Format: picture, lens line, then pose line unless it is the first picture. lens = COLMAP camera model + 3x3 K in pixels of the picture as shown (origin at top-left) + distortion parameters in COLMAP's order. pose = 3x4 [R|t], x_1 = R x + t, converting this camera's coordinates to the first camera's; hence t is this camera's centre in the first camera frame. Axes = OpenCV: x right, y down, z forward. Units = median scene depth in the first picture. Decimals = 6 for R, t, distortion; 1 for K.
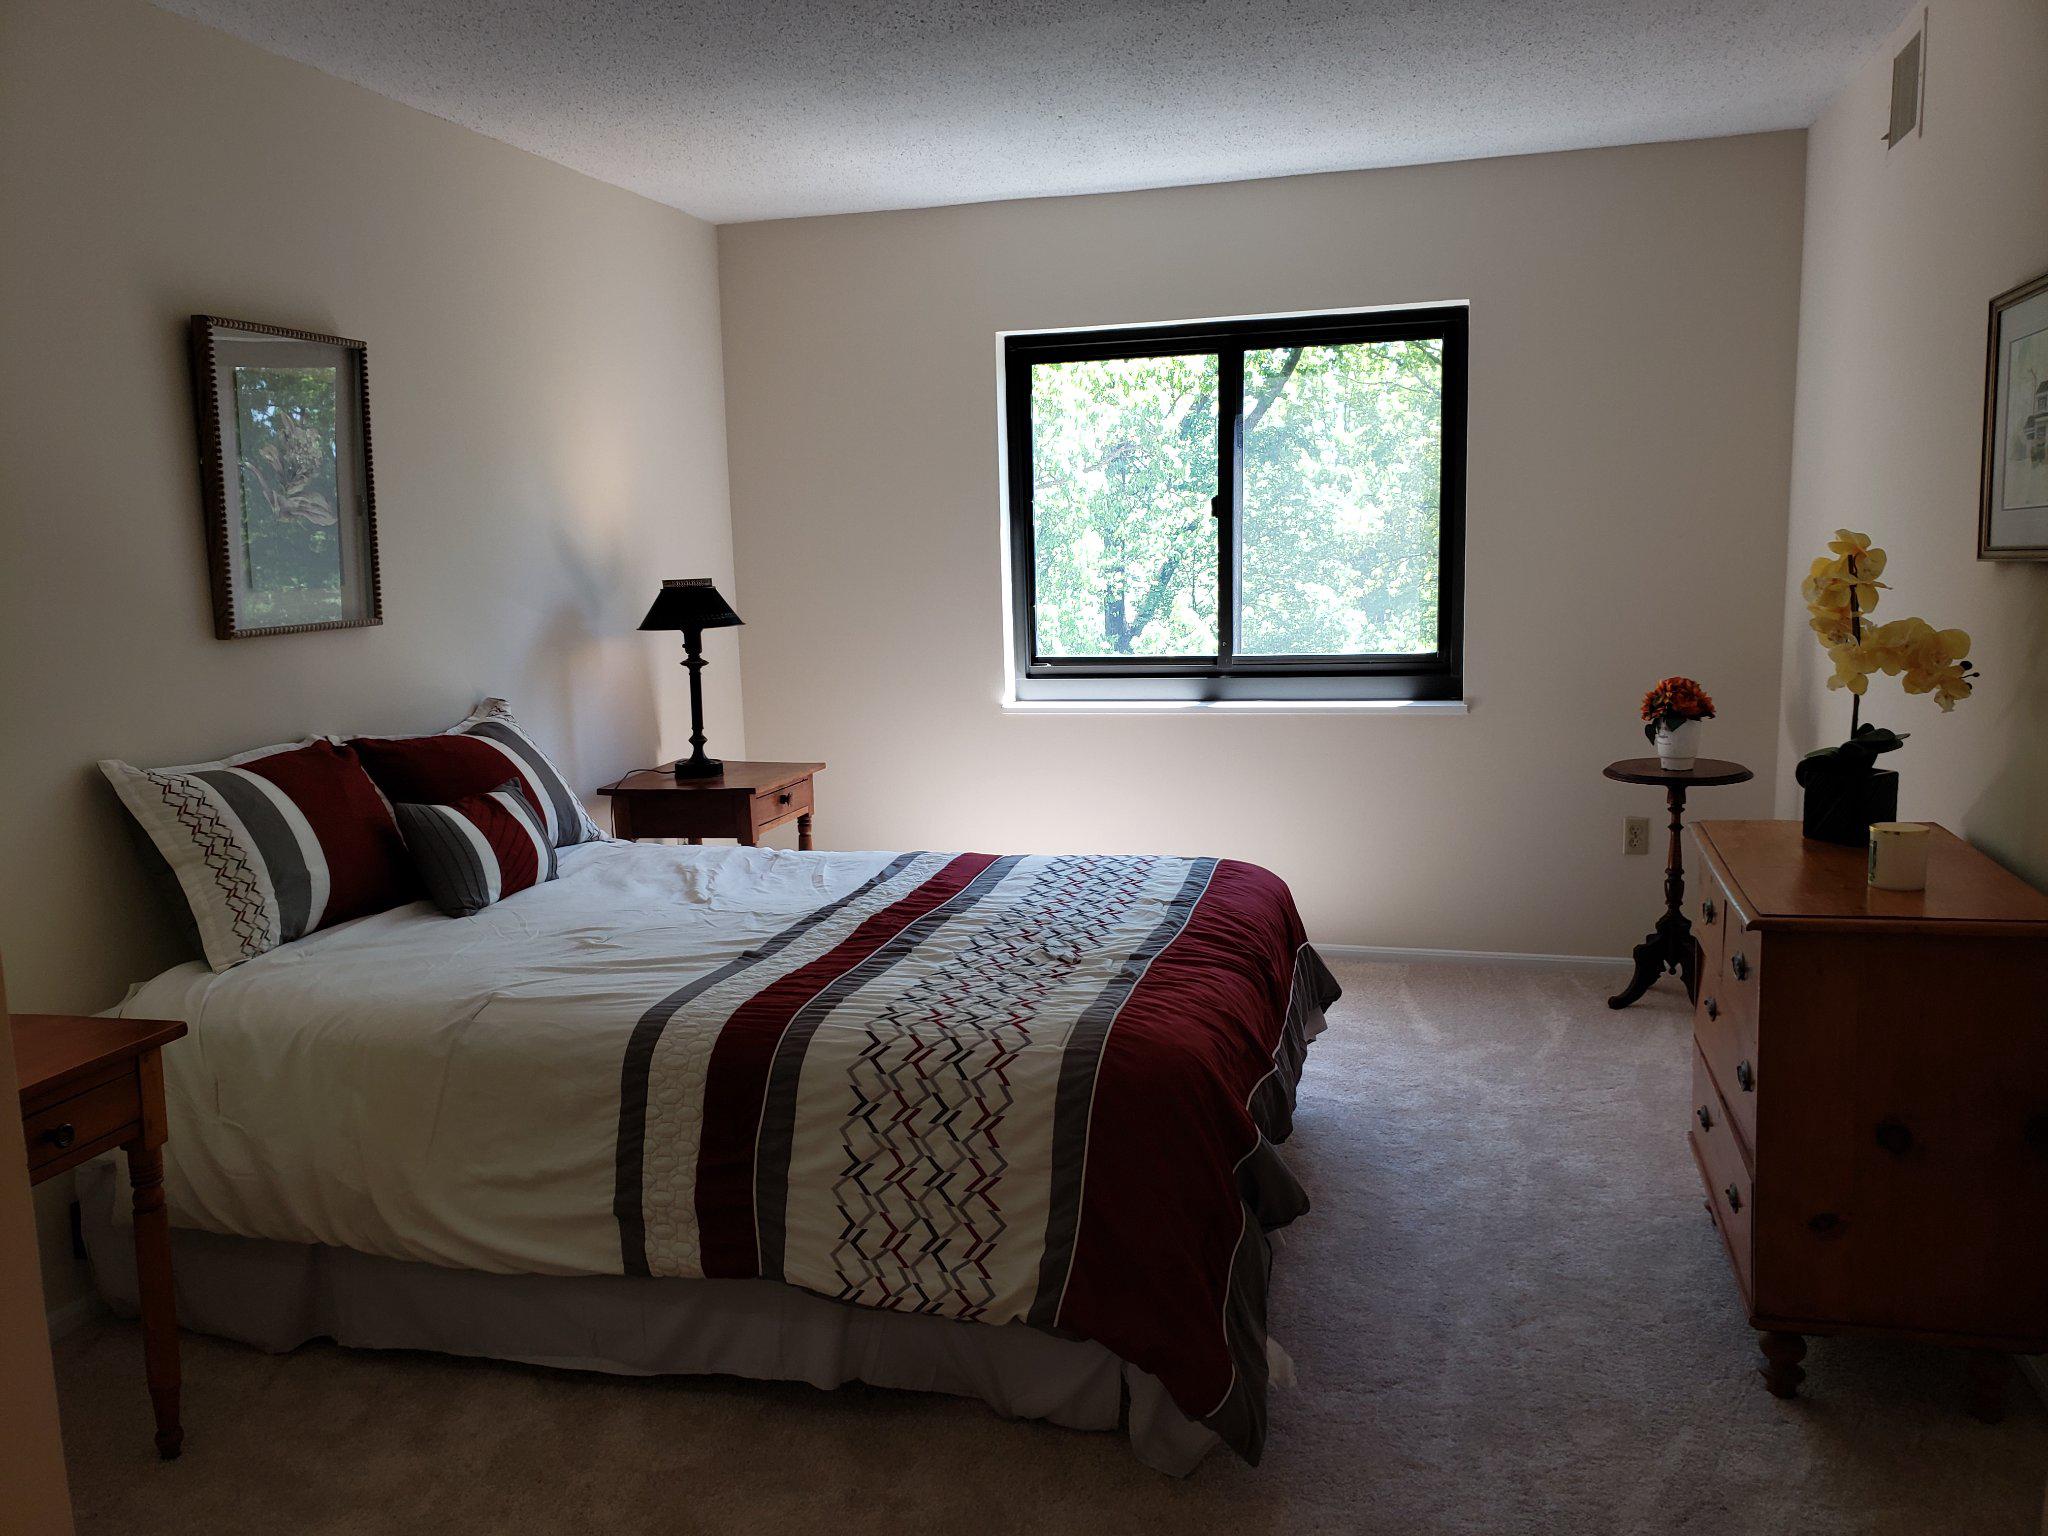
lens RADIAL K [[1587.7, 0, 1021.5], [0, 1587.7, 777.3], [0, 0, 1]] dist [0.035933, -0.030519]
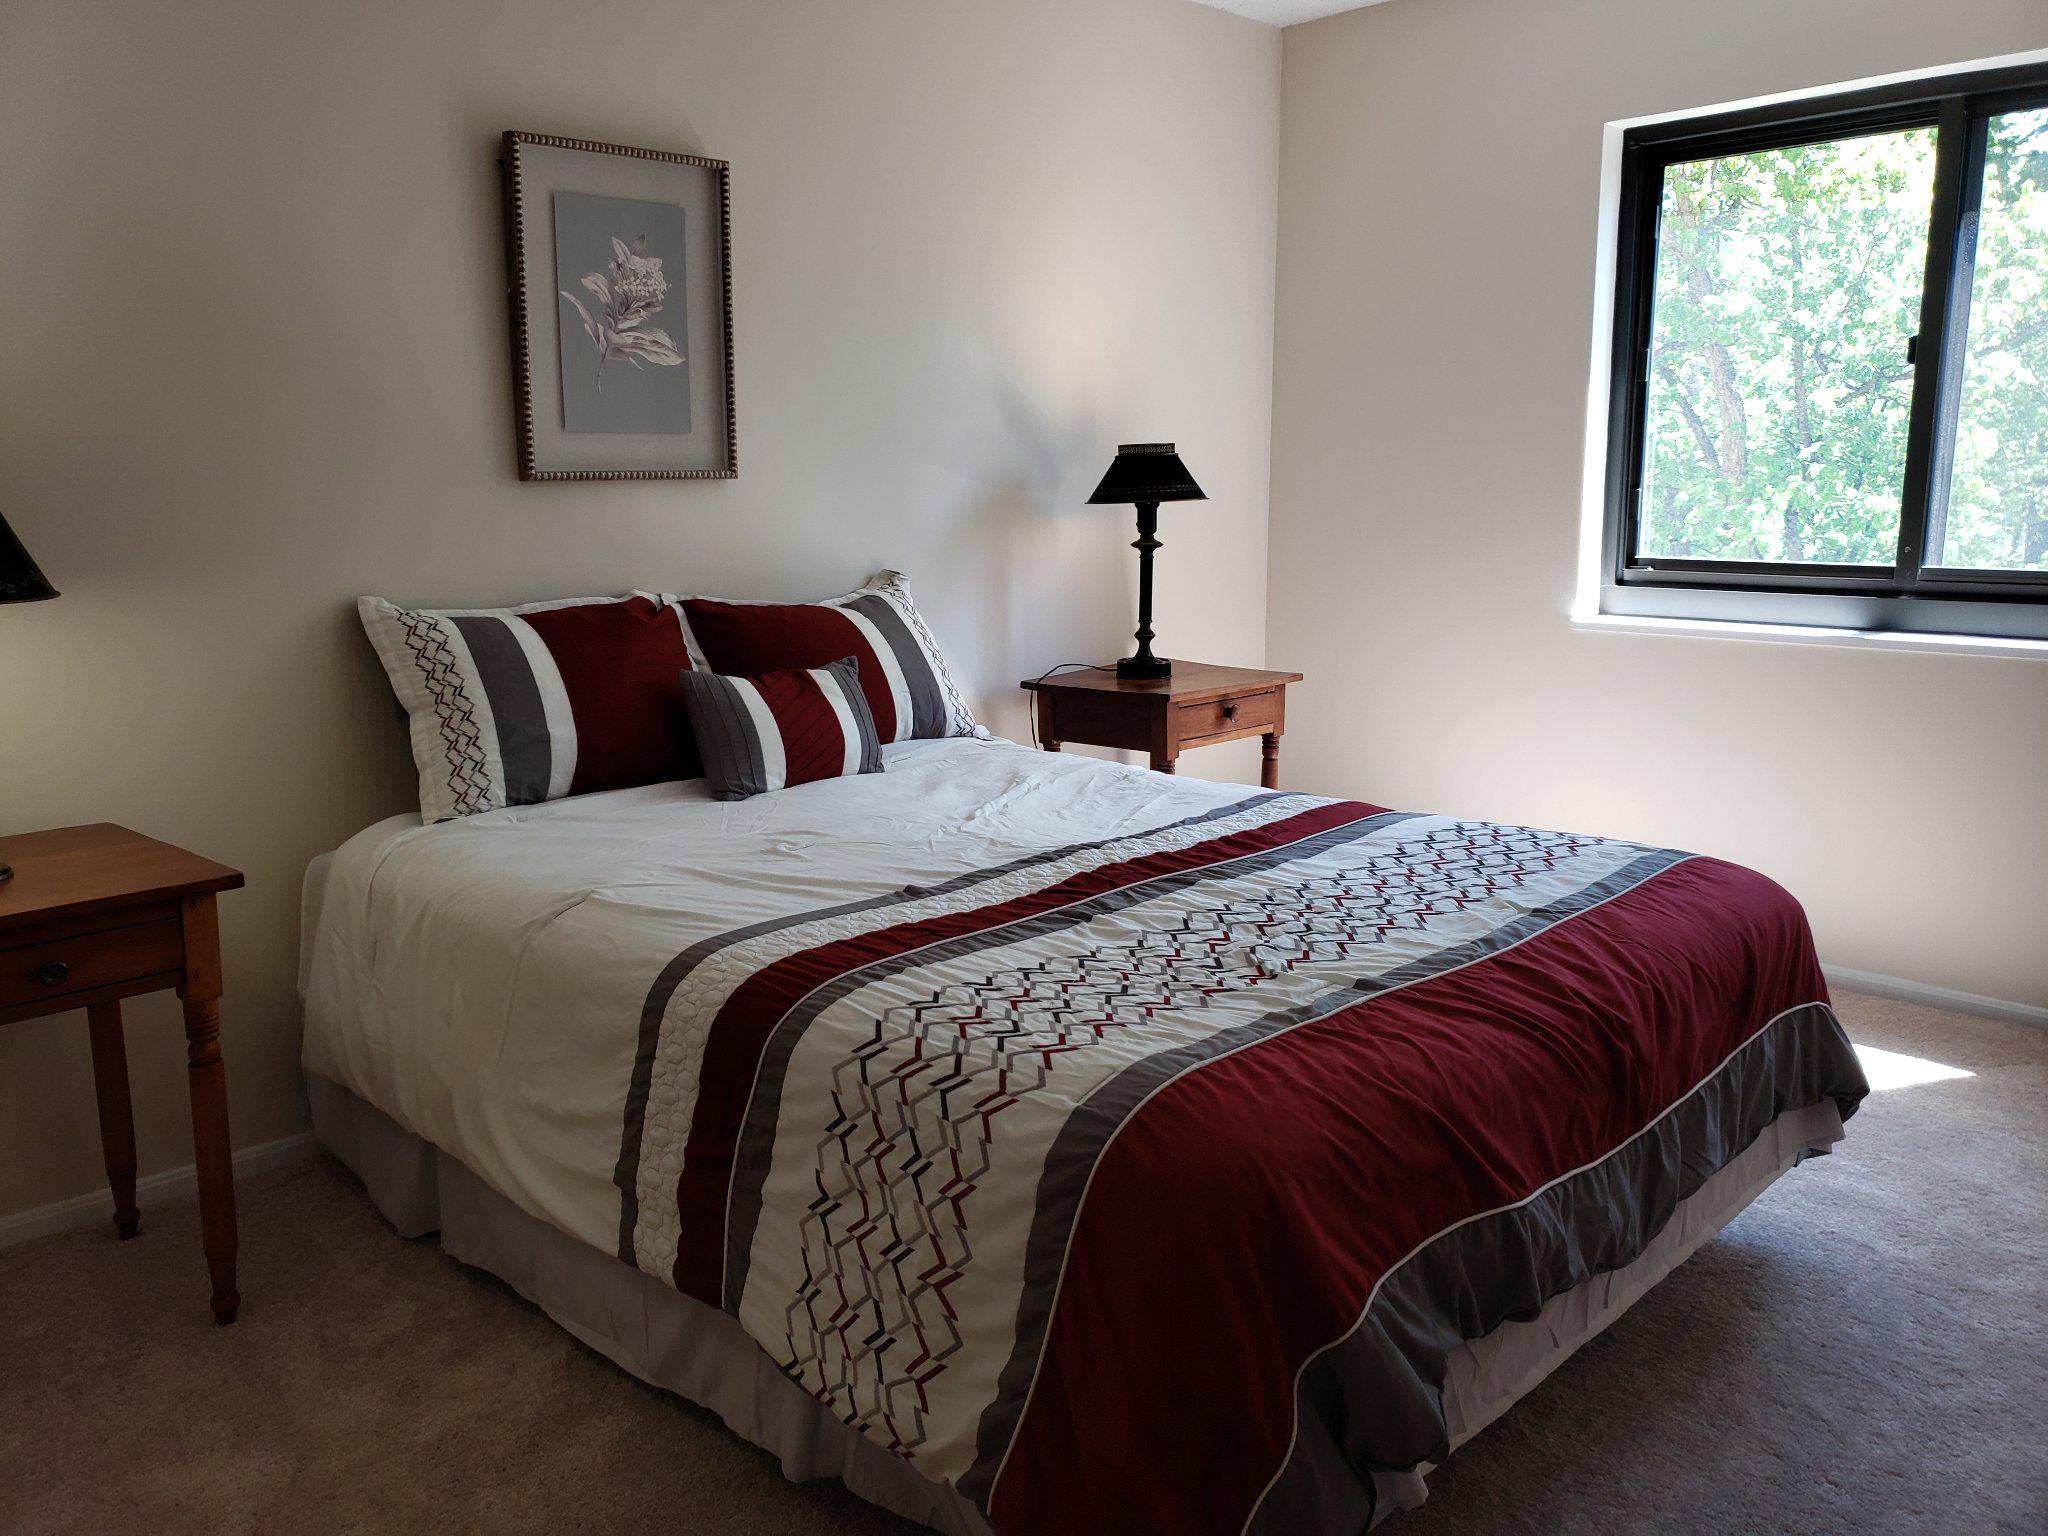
lens RADIAL K [[1587.7, 0, 1019.2], [0, 1587.7, 759.5], [0, 0, 1]] dist [0.035933, -0.030519]
pose [[0.862326, 0.108312, -0.494634, 0.257133], [-0.086483, 0.994005, 0.066890, -0.011131], [0.498914, -0.014904, 0.866524, 0.342090]]
